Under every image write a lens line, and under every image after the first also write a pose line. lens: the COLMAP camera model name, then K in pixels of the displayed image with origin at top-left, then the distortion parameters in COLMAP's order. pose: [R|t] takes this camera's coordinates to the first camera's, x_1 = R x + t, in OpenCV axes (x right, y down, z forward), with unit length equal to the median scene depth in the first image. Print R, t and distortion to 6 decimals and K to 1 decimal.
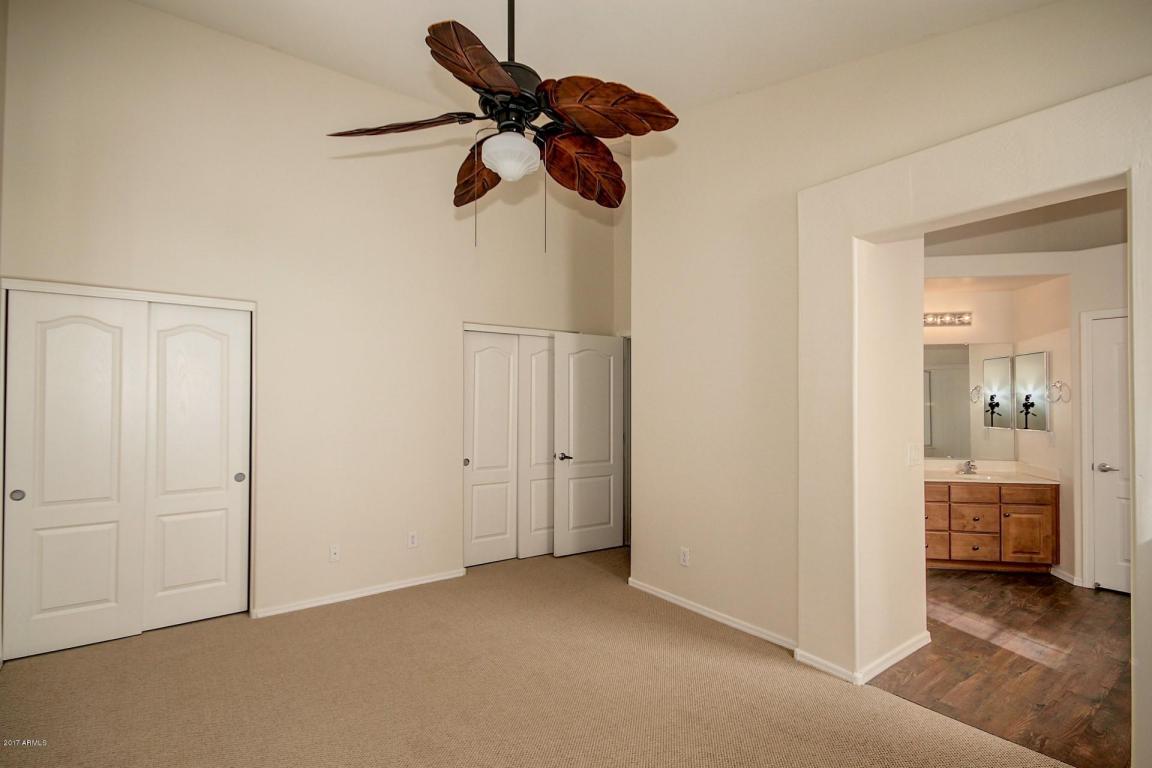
lens RADIAL K [[545.0, 0, 578.1], [0, 545.0, 388.4], [0, 0, 1]] dist [0.027591, -0.023658]
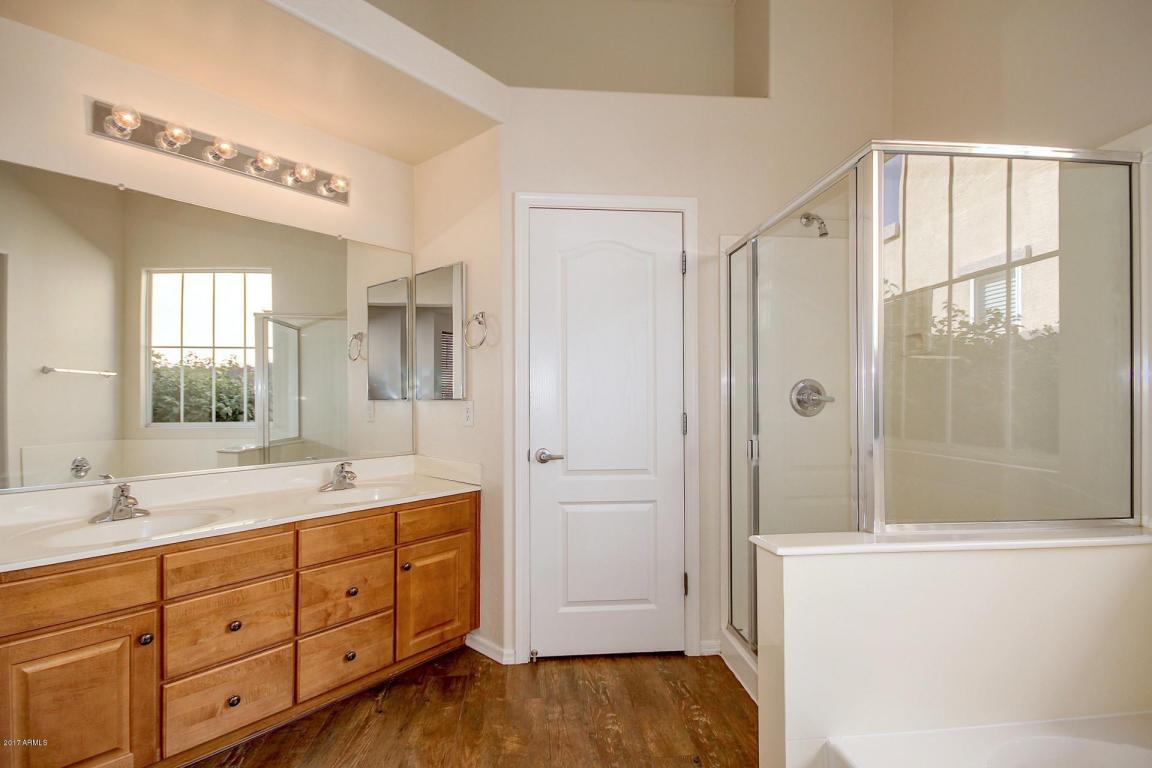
lens RADIAL K [[534.9, 0, 575.7], [0, 534.9, 393.5], [0, 0, 1]] dist [-0.000820, -0.000217]
pose [[0.533833, 0.003321, 0.845584, 0.447772], [-0.013235, 0.999903, 0.004428, 0.068139], [-0.845487, -0.013555, 0.533825, 0.608209]]
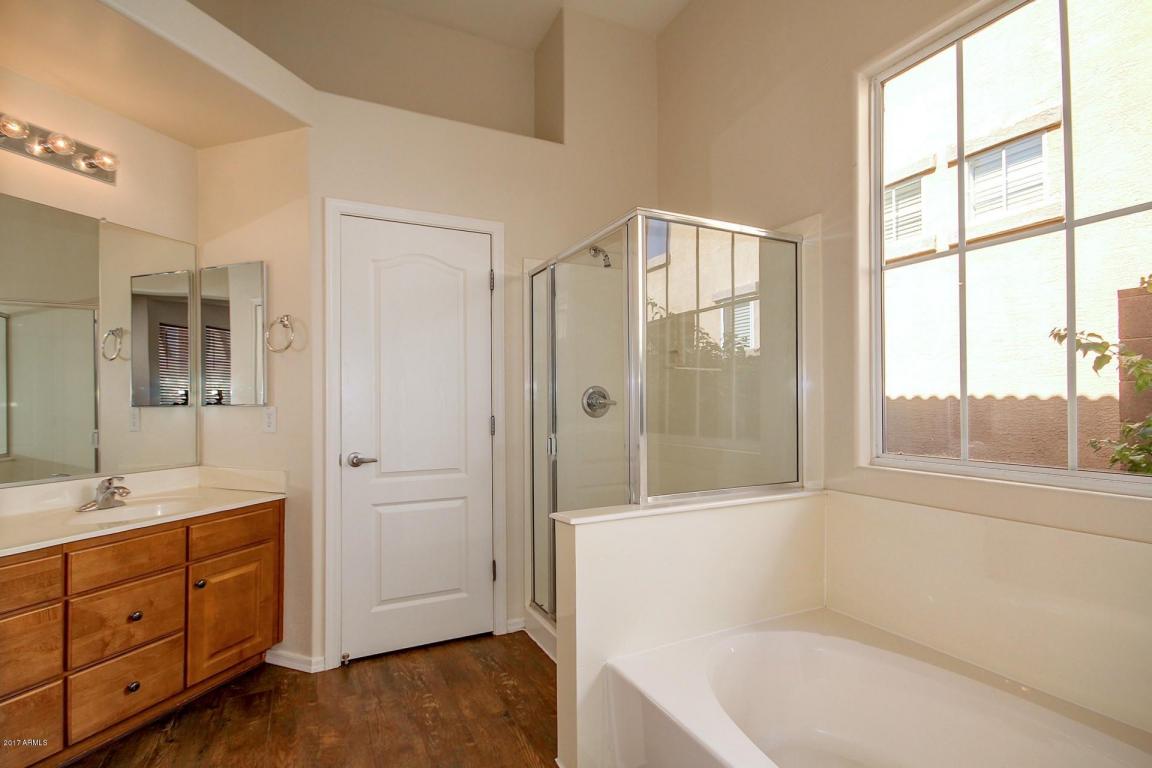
lens RADIAL K [[543.2, 0, 579.3], [0, 543.2, 394.8], [0, 0, 1]] dist [0.028256, -0.022037]
pose [[0.190290, 0.007124, 0.981702, 0.379411], [-0.012667, 0.999908, -0.004801, 0.066862], [-0.981646, -0.011521, 0.190362, 0.591926]]
